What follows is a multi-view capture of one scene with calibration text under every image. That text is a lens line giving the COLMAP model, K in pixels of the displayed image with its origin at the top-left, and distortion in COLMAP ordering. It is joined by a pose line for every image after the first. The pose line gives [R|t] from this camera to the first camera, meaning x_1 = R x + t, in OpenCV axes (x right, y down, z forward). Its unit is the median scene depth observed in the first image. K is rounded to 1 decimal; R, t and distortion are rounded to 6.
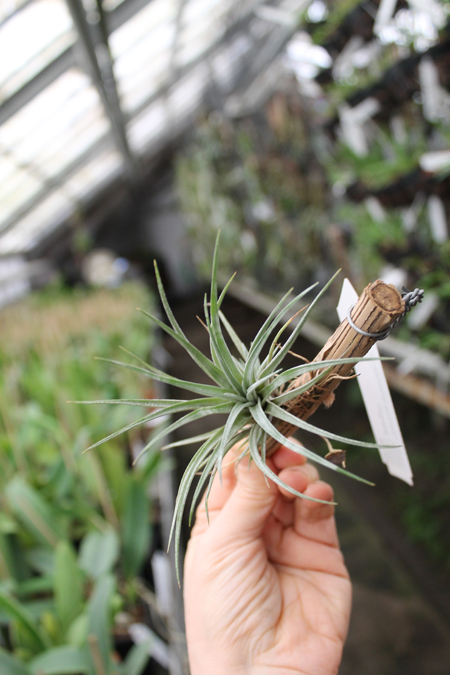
lens RADIAL K [[674.3, 0, 225.0], [0, 674.3, 337.5], [0, 0, 1]] dist [-0.076411, 0.017419]
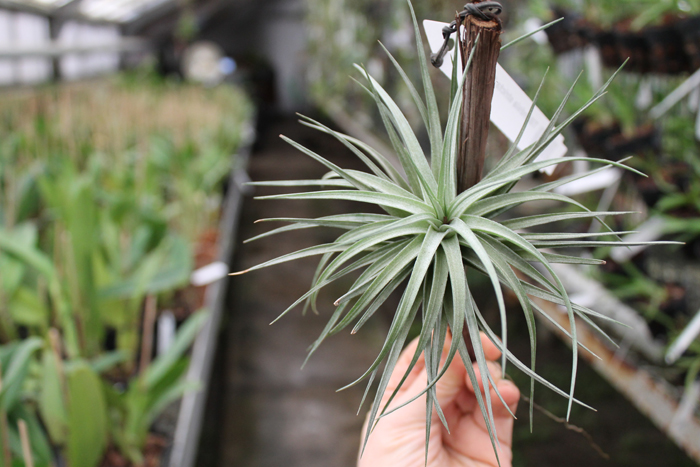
lens RADIAL K [[699.3, 0, 350.0], [0, 699.3, 233.5], [0, 0, 1]] dist [-0.076411, 0.017419]
pose [[0.971011, 0.230413, 0.063623, -0.005613], [-0.235219, 0.968413, 0.082758, -0.014217], [-0.042545, -0.095324, 0.994537, 0.143991]]
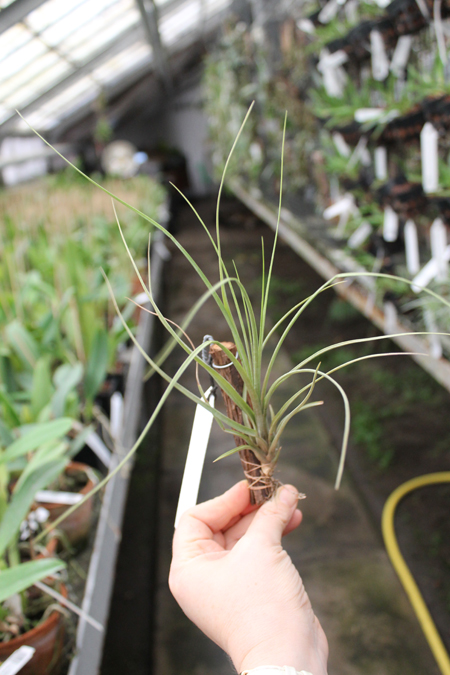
lens RADIAL K [[680.2, 0, 225.0], [0, 680.2, 337.5], [0, 0, 1]] dist [-0.079566, 0.029582]
pose [[0.990892, 0.134592, -0.004193, 0.033291], [-0.132756, 0.981641, 0.136954, 0.002763], [0.022549, -0.135150, 0.990568, -0.095408]]
